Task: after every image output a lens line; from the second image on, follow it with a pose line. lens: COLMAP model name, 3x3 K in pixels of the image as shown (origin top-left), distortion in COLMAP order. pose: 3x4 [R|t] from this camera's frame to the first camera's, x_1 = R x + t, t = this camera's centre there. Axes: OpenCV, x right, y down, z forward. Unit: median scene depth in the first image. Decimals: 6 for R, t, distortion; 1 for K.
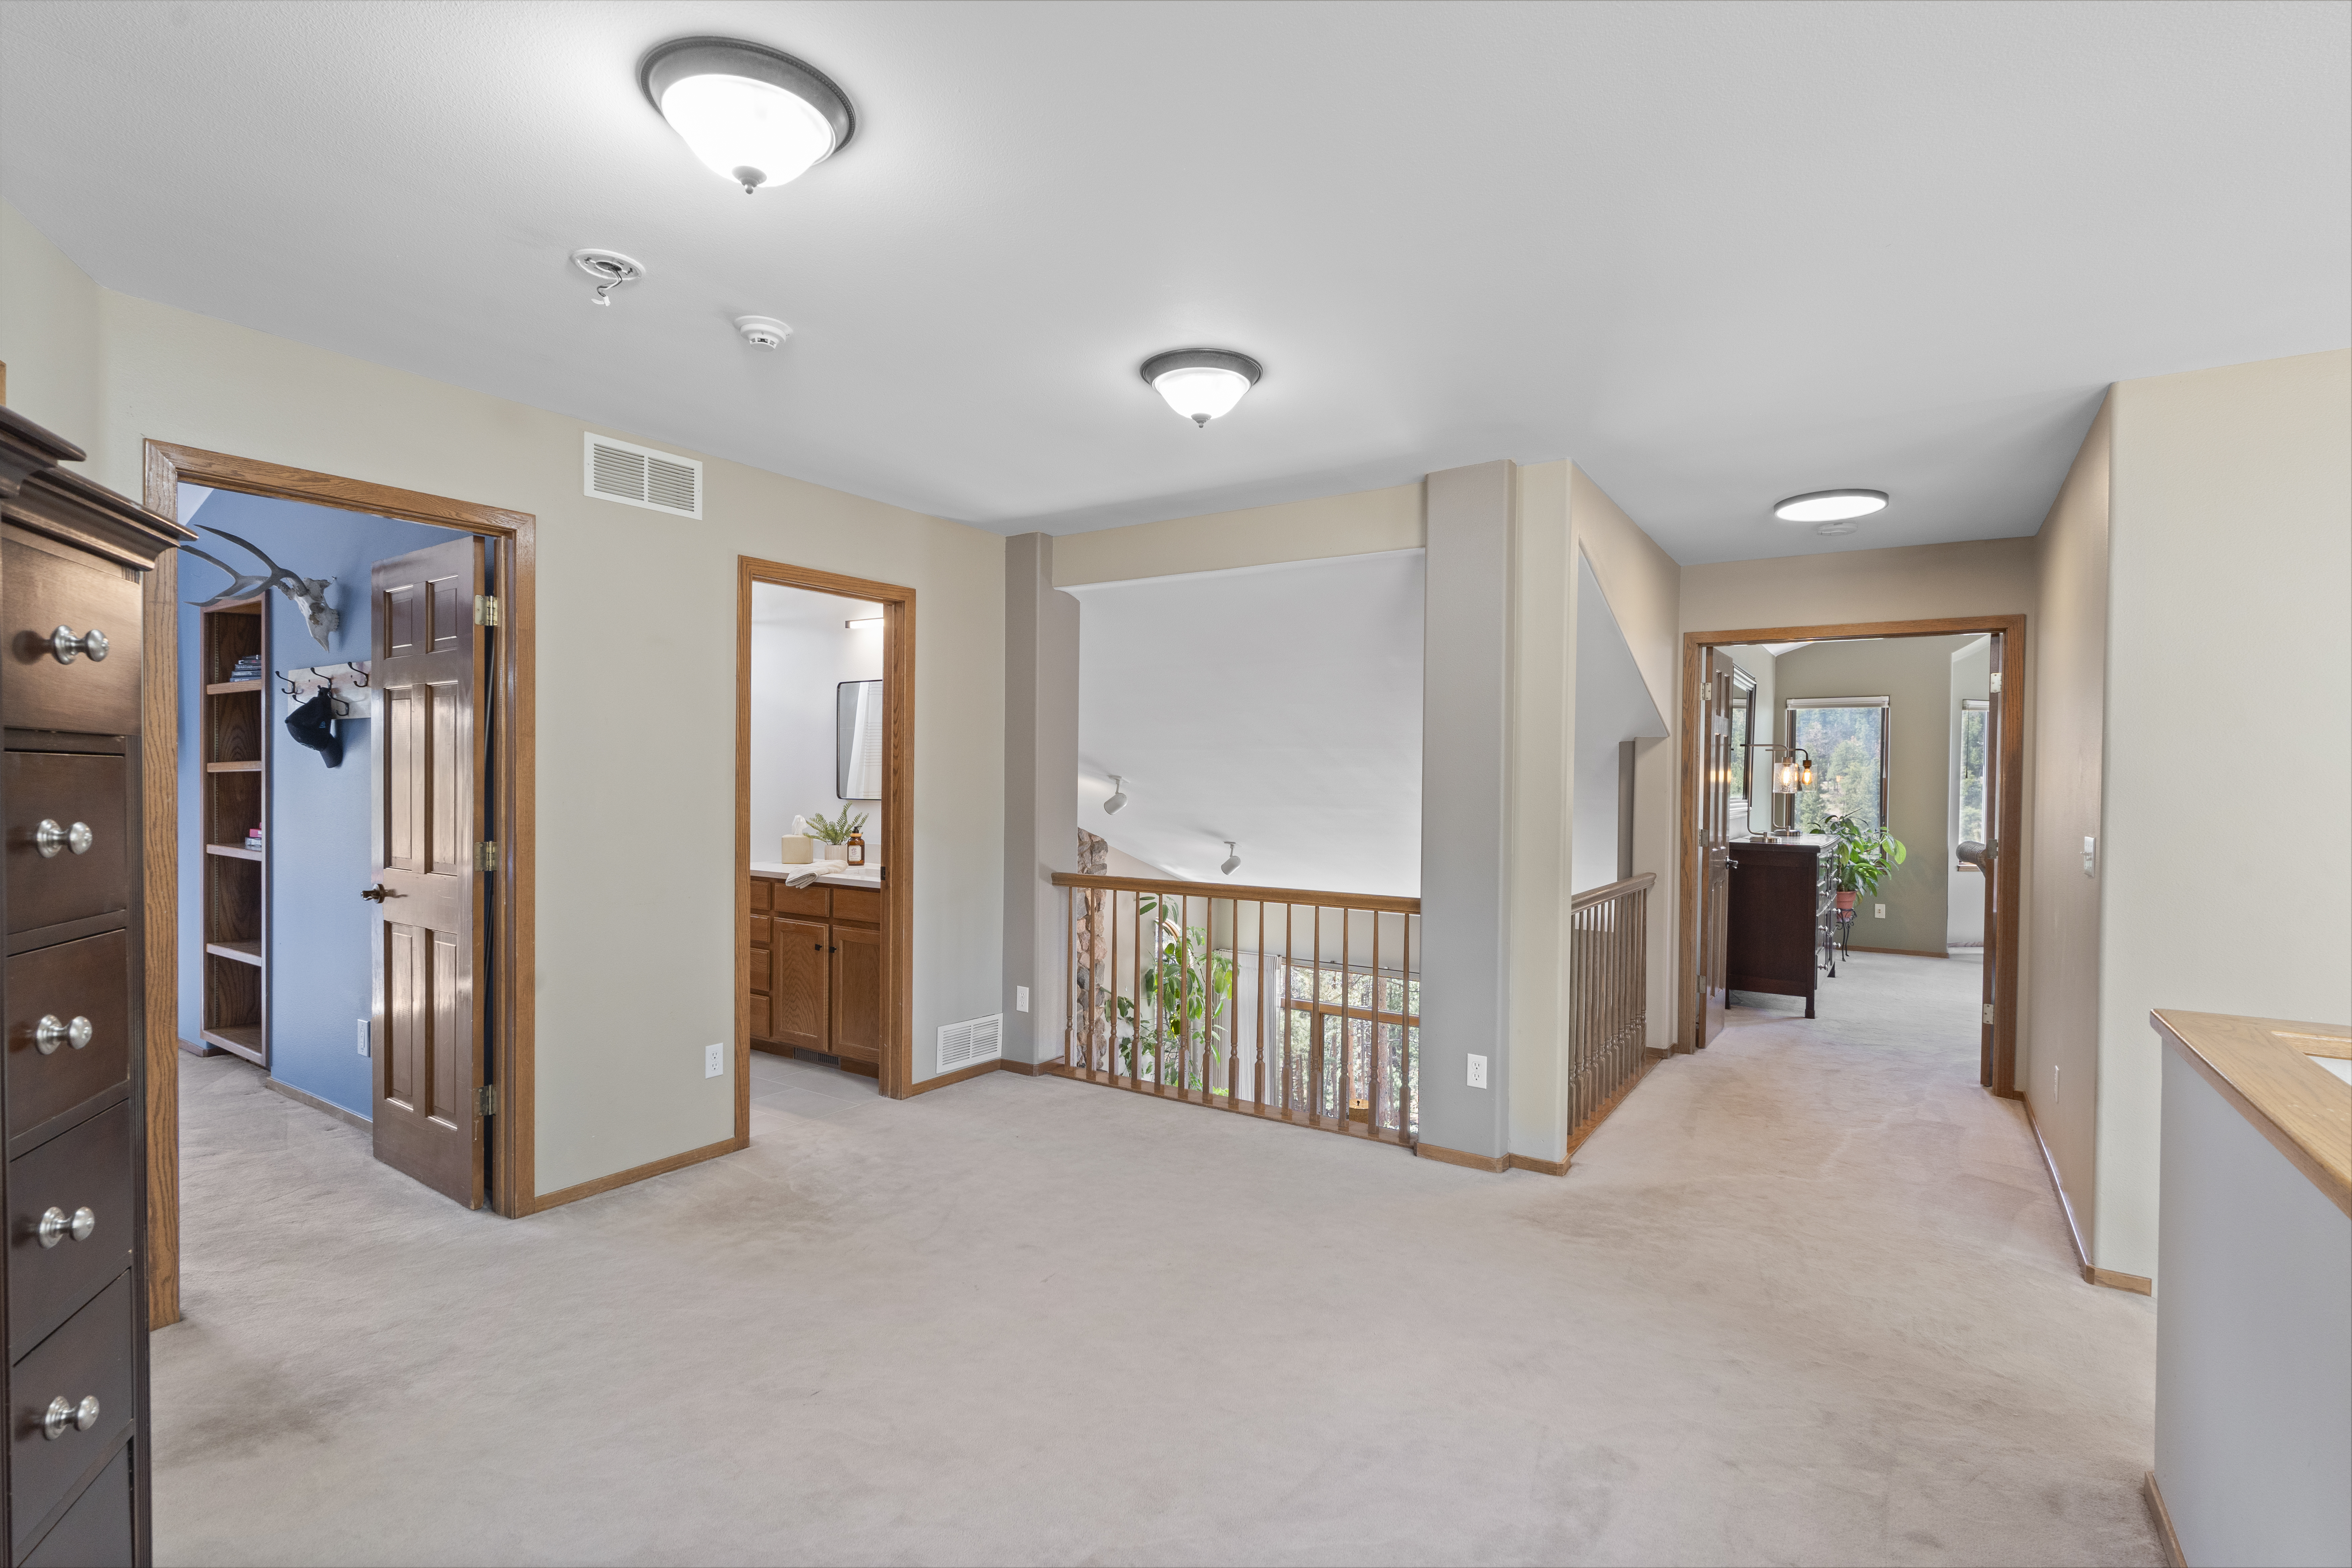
lens RADIAL K [[1094.0, 0, 1180.7], [0, 1094.0, 791.7], [0, 0, 1]] dist [0.000359, 0.000058]
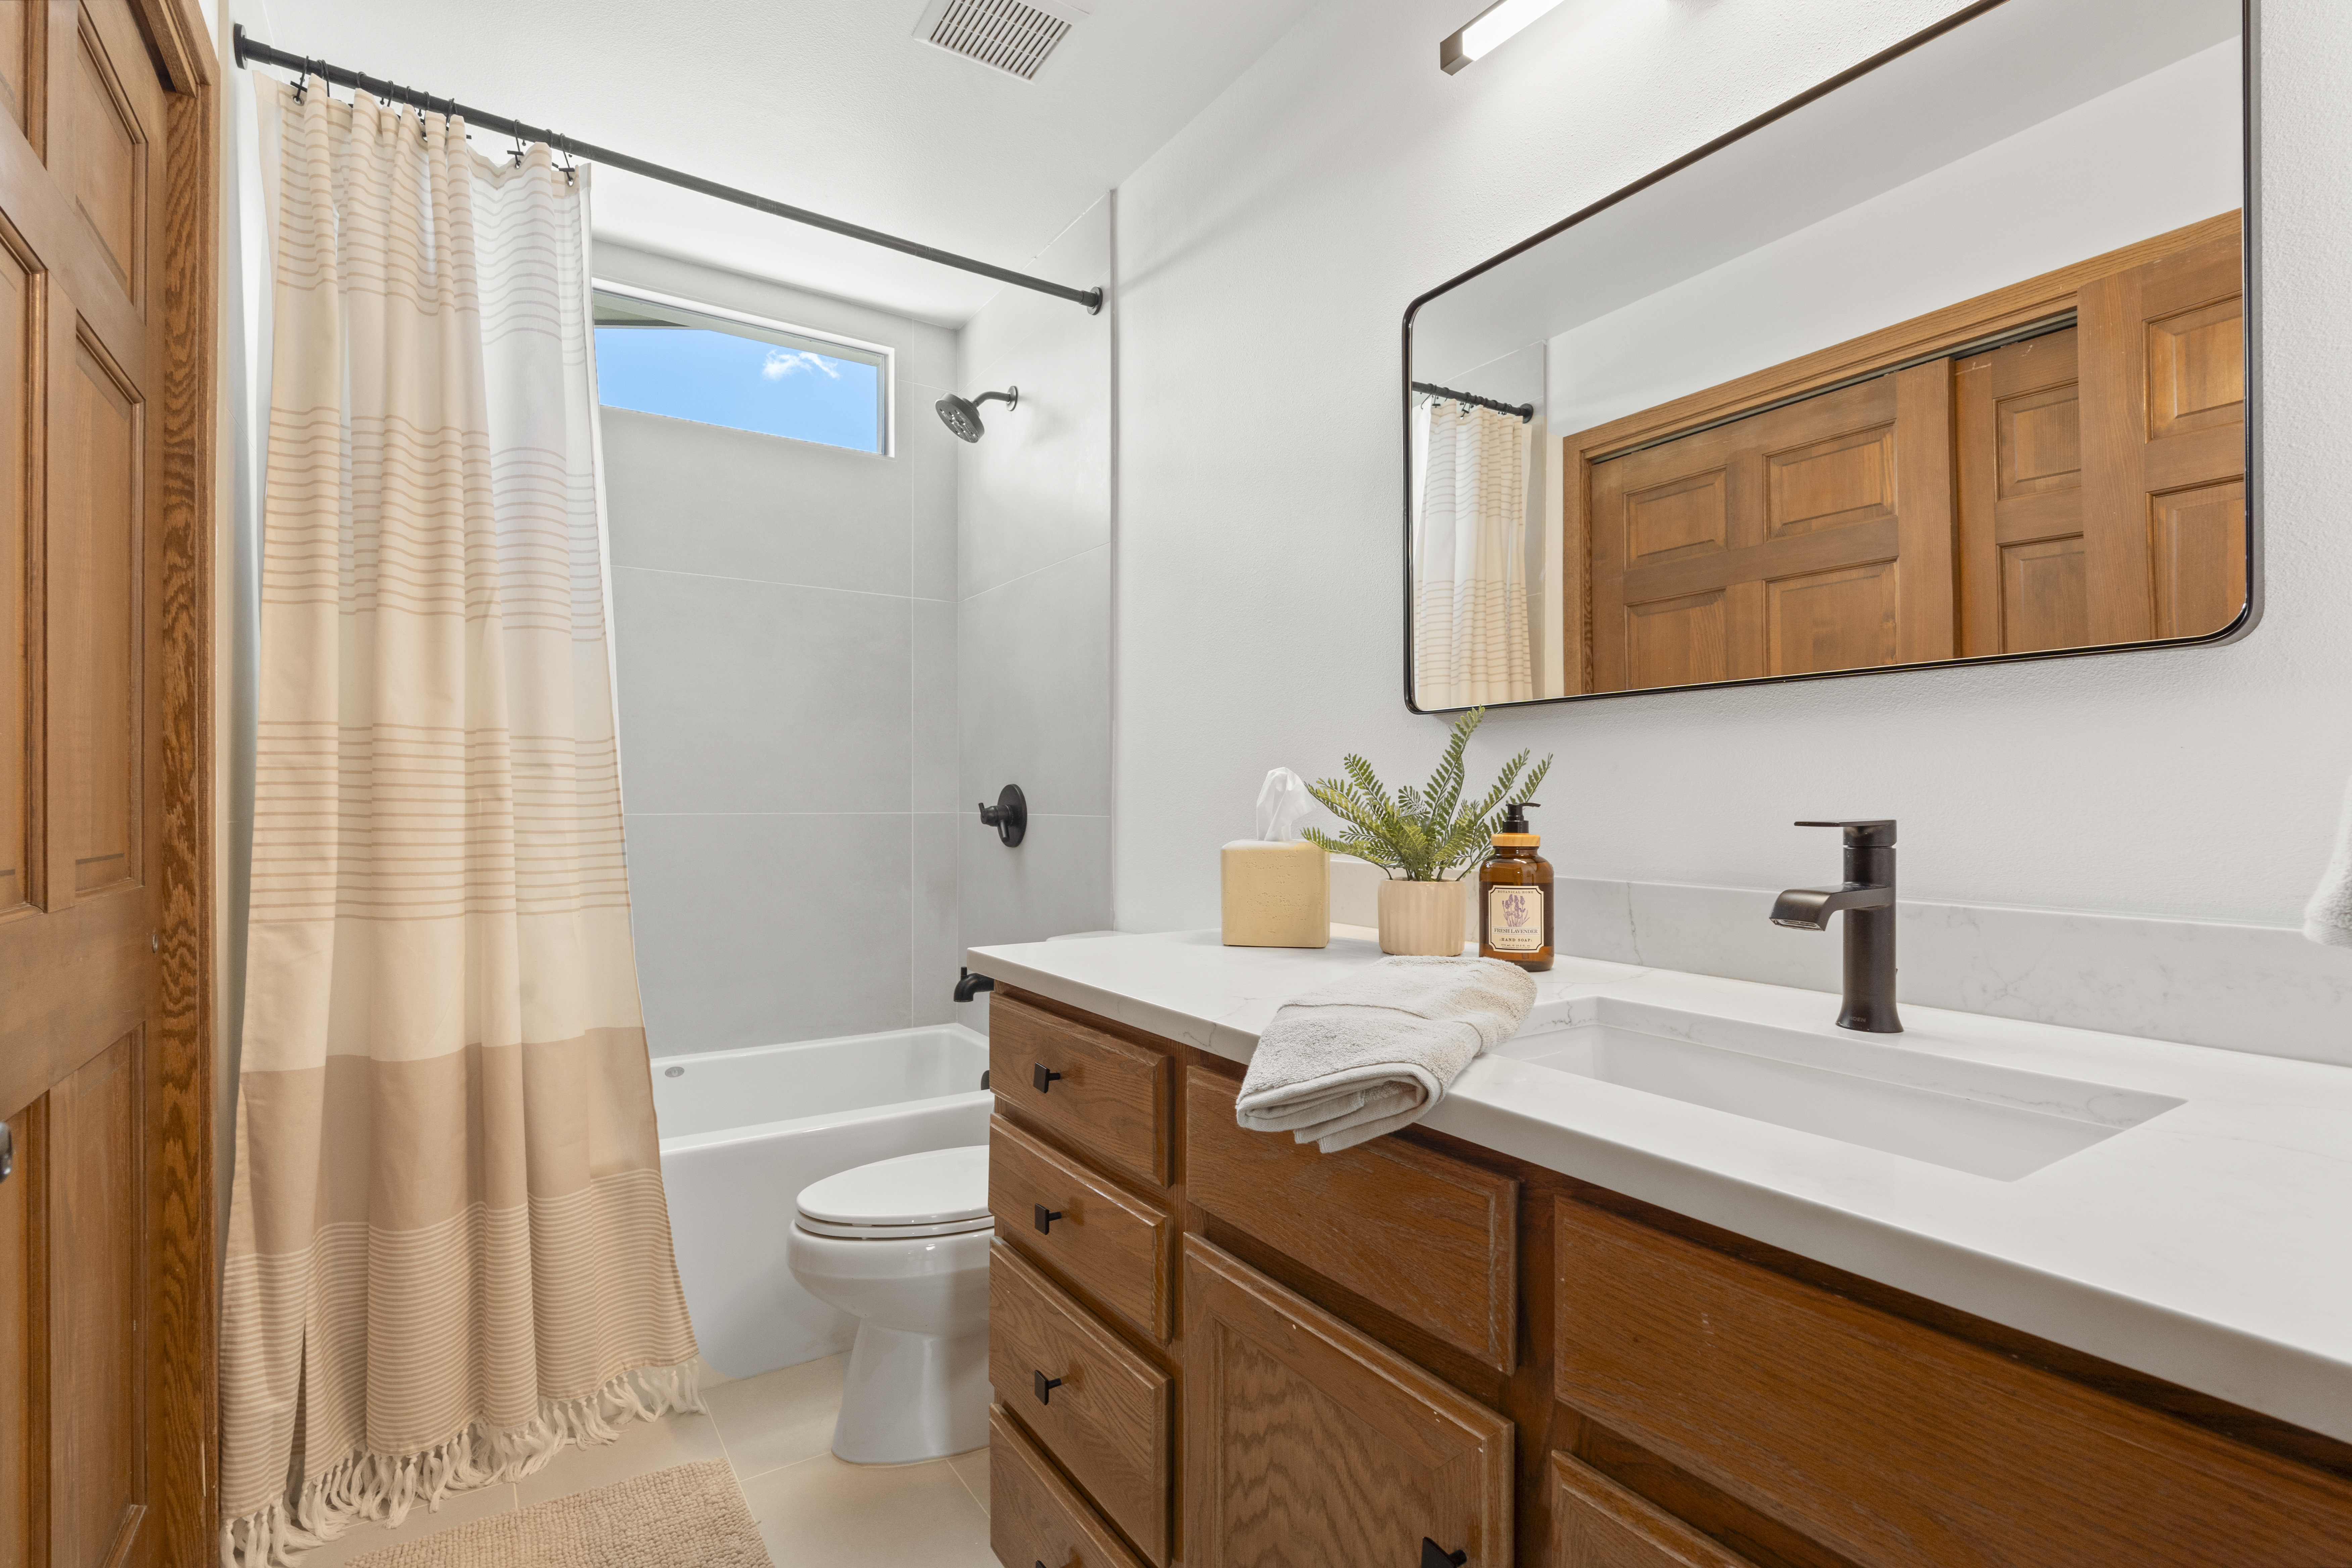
lens RADIAL K [[1094.0, 0, 1170.3], [0, 1094.0, 793.0], [0, 0, 1]] dist [0.000359, 0.000058]
pose [[0.919865, -0.009706, -0.392115, -0.272434], [0.001286, 0.999763, -0.021732, 0.034267], [0.392233, 0.019486, 0.919660, 0.752440]]
